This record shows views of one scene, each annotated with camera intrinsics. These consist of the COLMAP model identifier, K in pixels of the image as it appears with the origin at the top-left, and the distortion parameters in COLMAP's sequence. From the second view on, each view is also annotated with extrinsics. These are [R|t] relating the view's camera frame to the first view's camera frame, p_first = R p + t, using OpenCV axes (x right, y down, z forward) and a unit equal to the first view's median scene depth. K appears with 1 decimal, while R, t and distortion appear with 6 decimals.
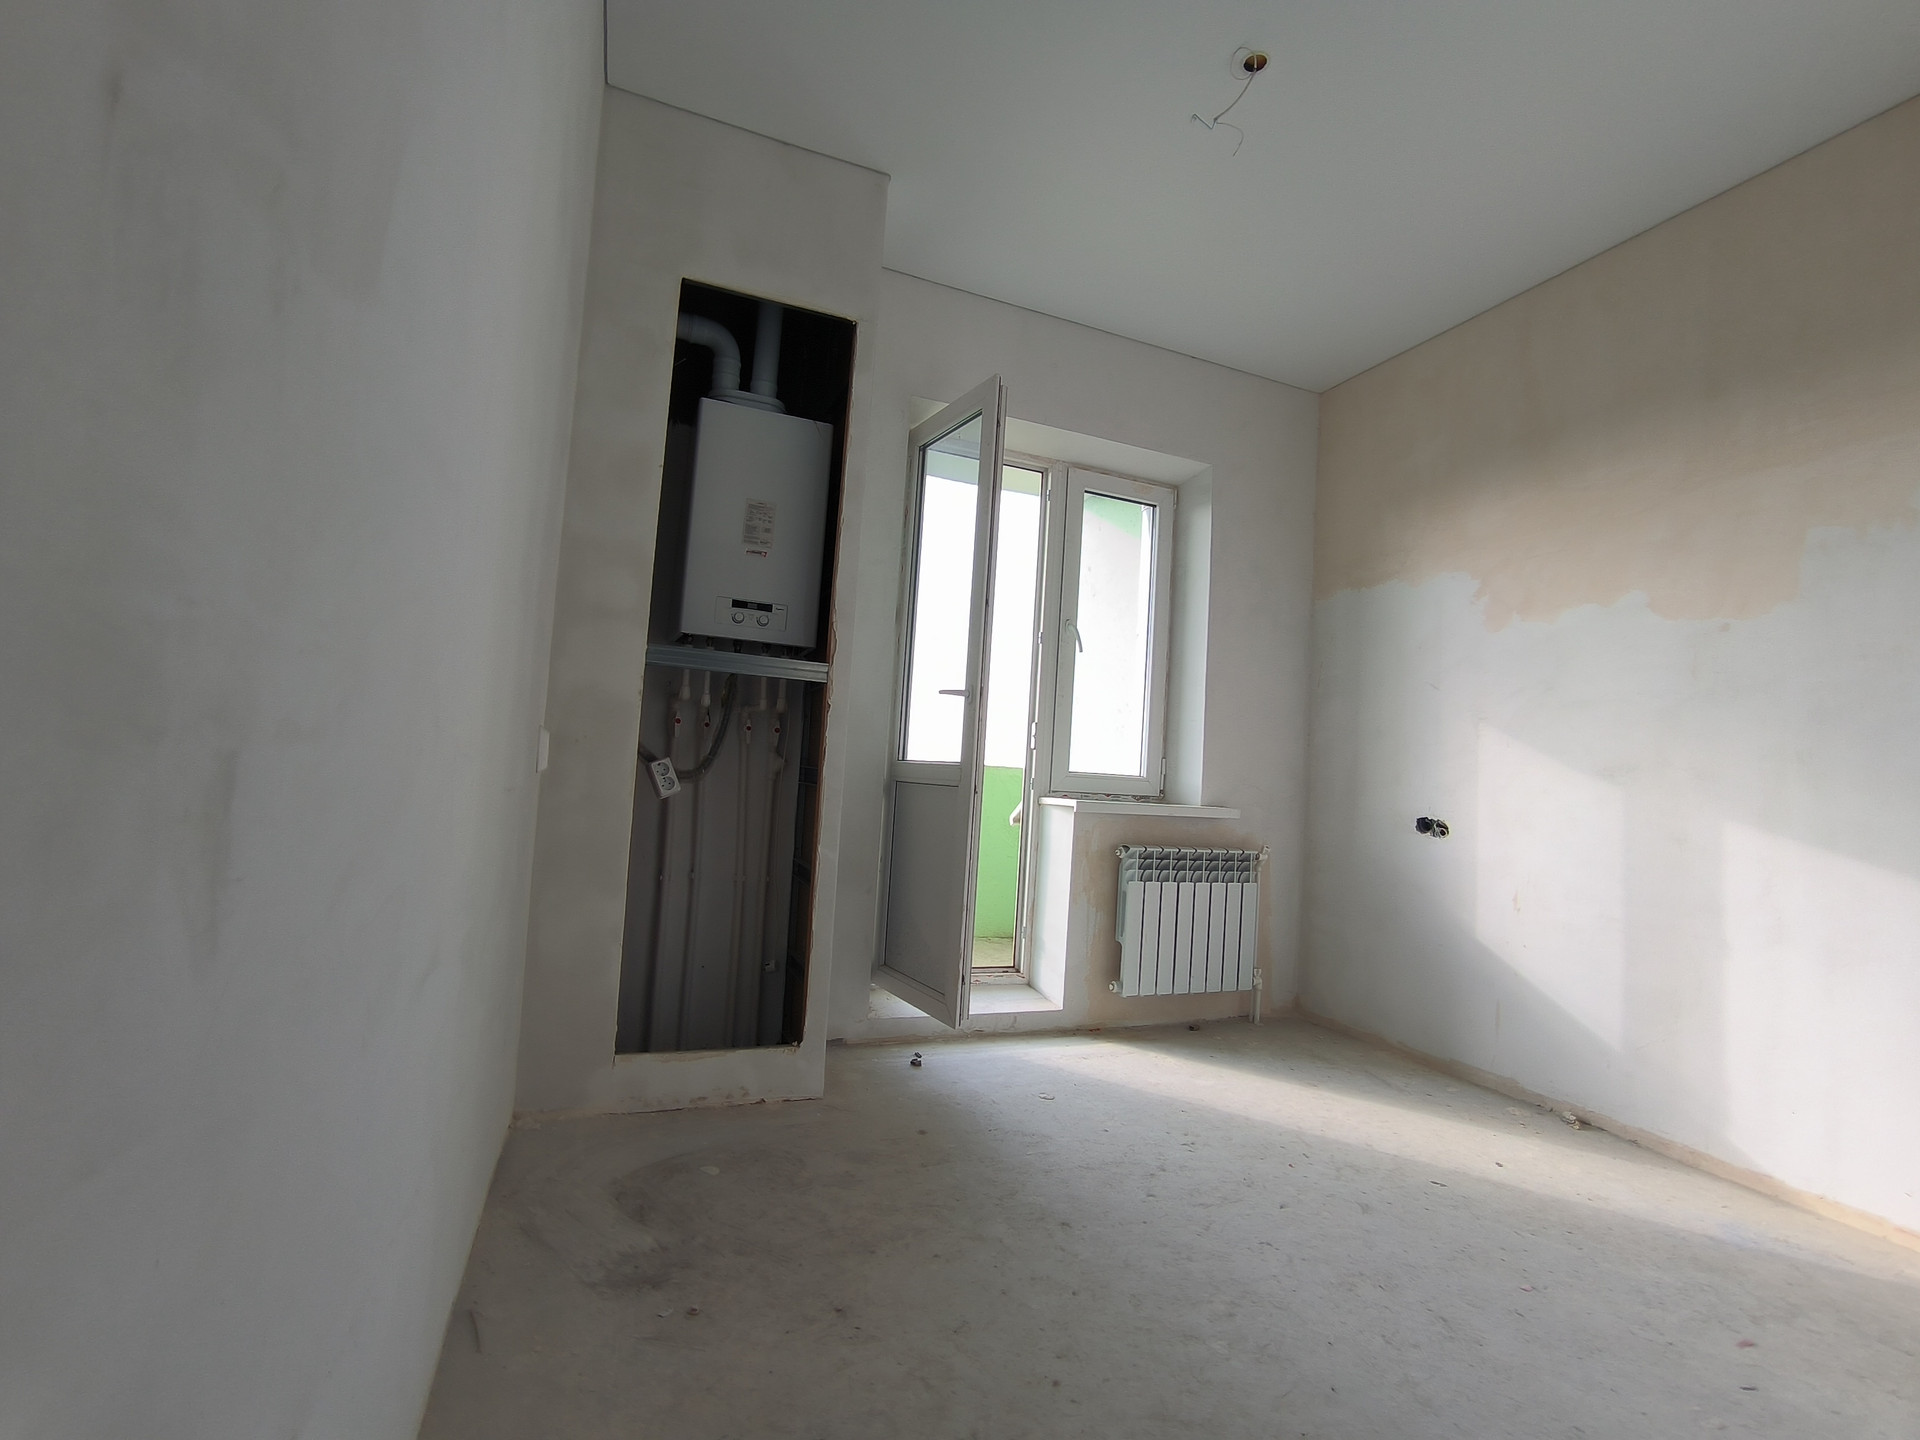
lens RADIAL K [[867.2, 0, 945.7], [0, 867.2, 718.4], [0, 0, 1]] dist [-0.050924, 0.052571]
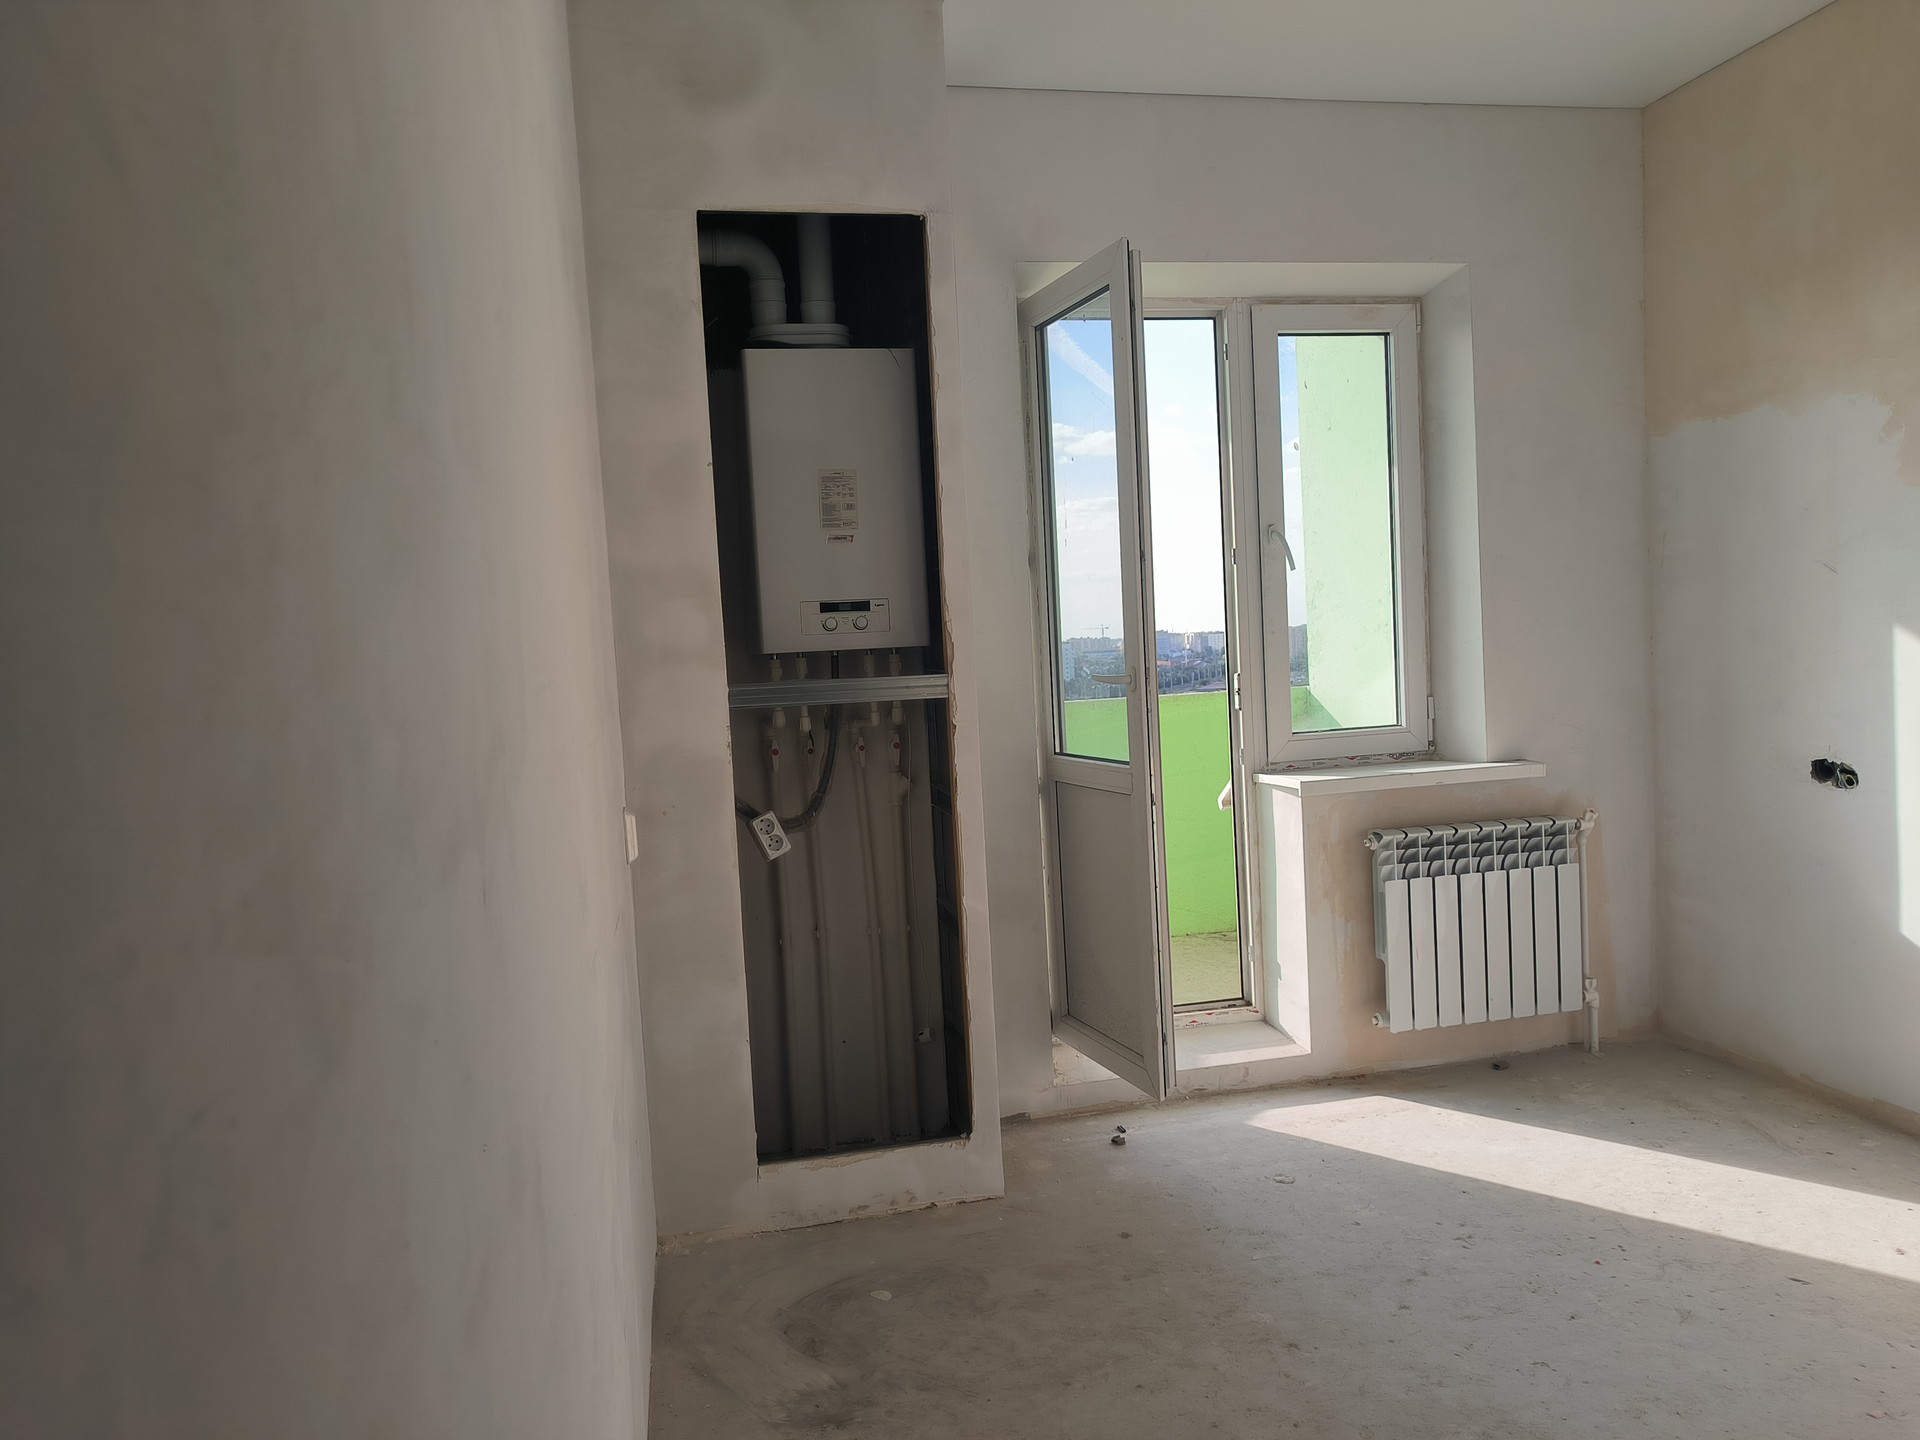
lens RADIAL K [[1323.0, 0, 951.5], [0, 1323.0, 710.8], [0, 0, 1]] dist [0.041621, -0.030272]
pose [[0.979970, -0.107305, -0.167763, 0.068248], [0.125851, 0.986571, 0.104112, -0.151277], [0.154339, -0.123140, 0.980314, -0.196262]]
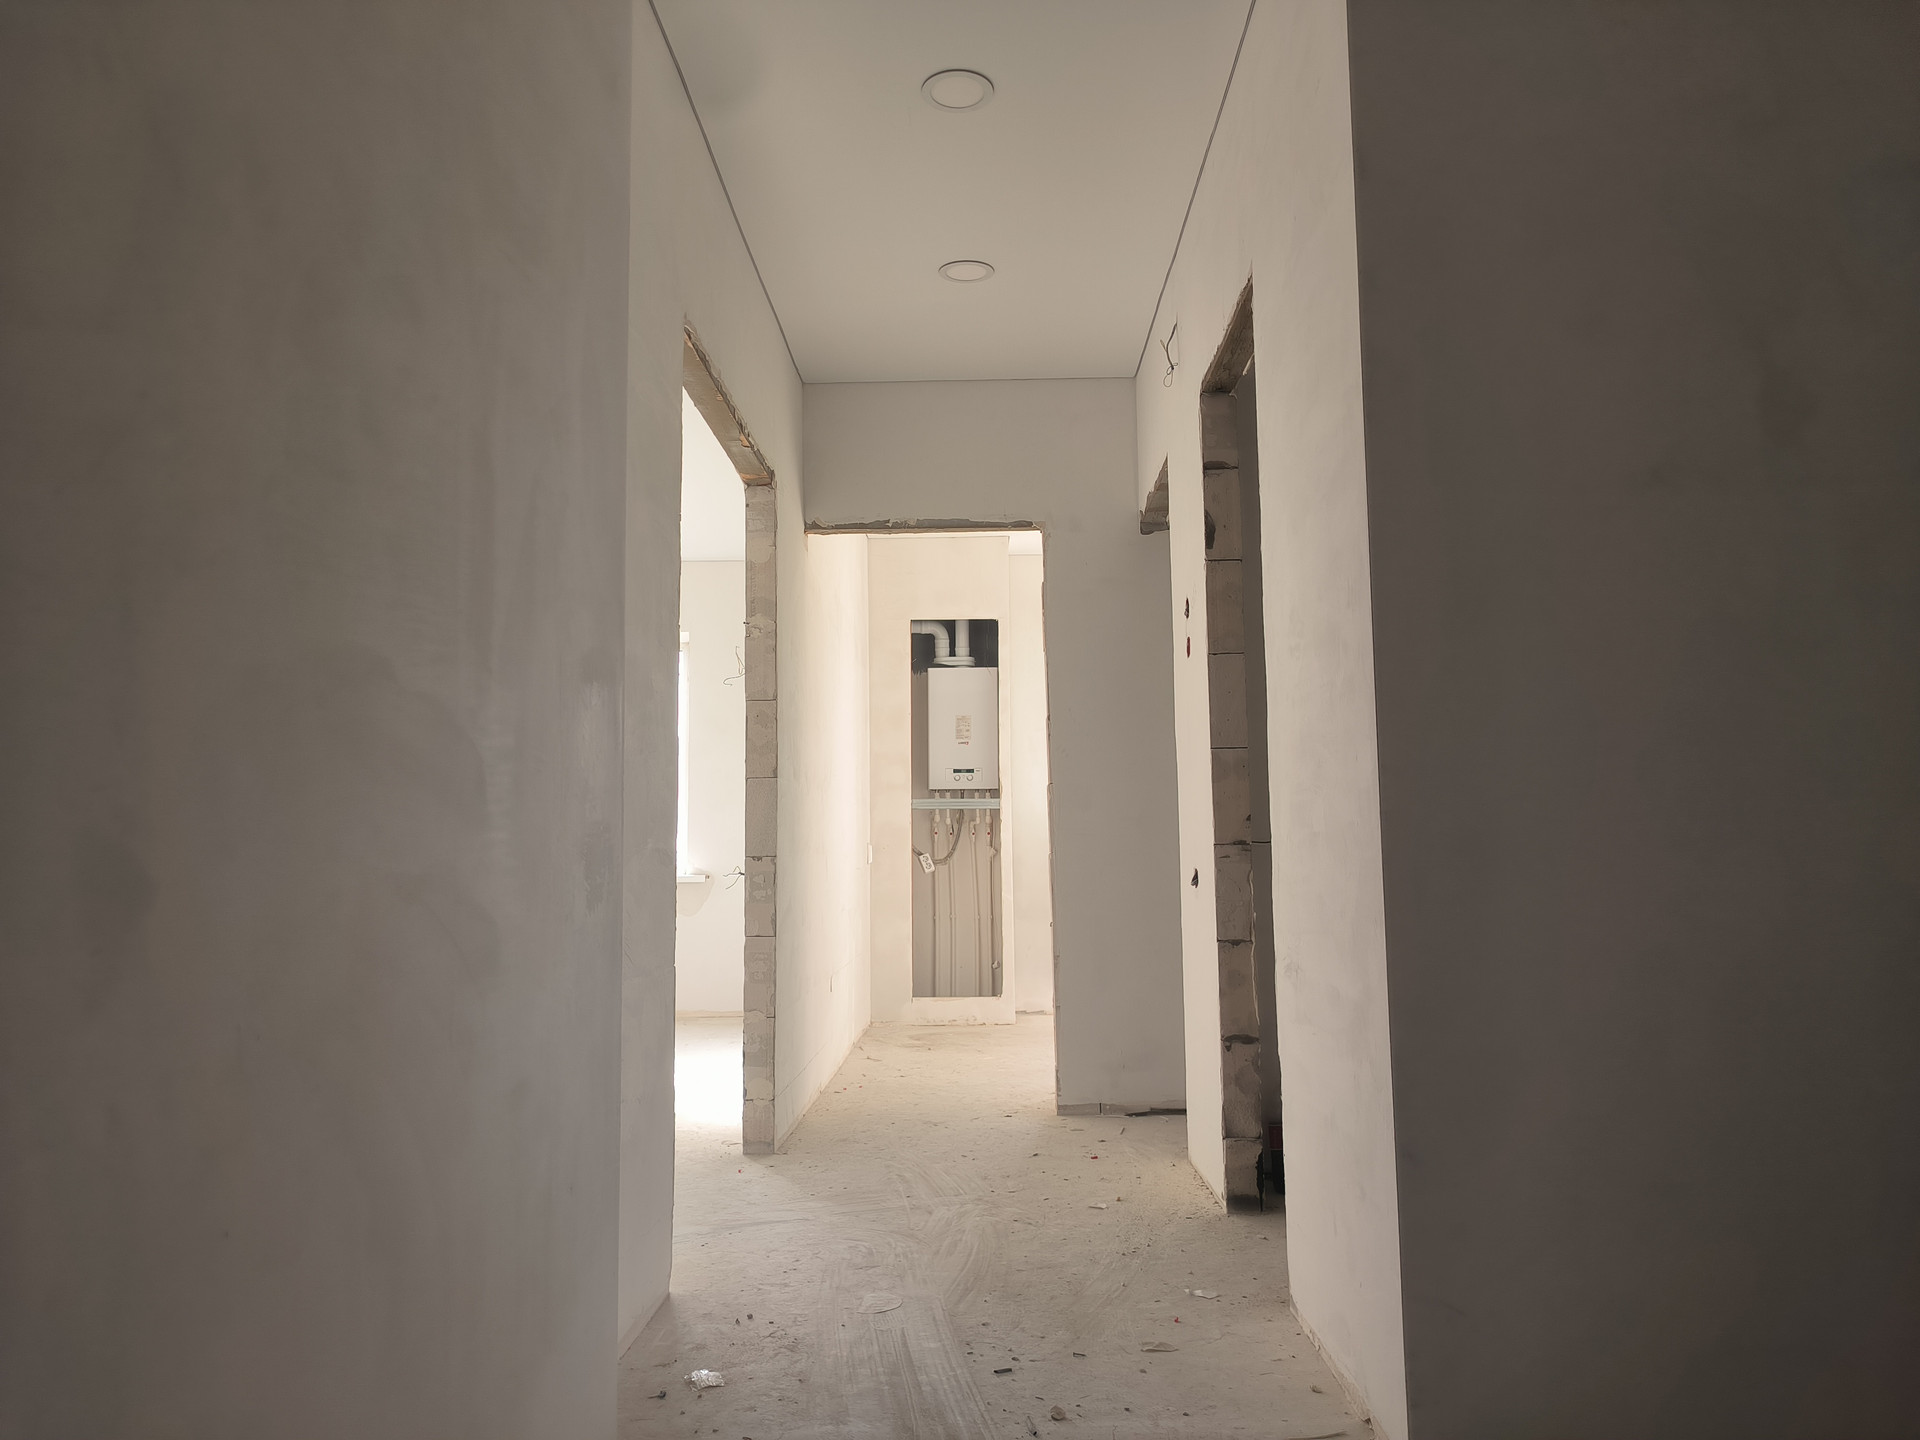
lens RADIAL K [[1323.0, 0, 951.5], [0, 1323.0, 710.8], [0, 0, 1]] dist [0.041621, -0.030272]
pose [[0.920739, -0.111134, -0.374018, 0.875692], [0.091863, 0.993376, -0.069025, -0.063342], [0.379212, 0.029196, 0.924849, -1.754203]]
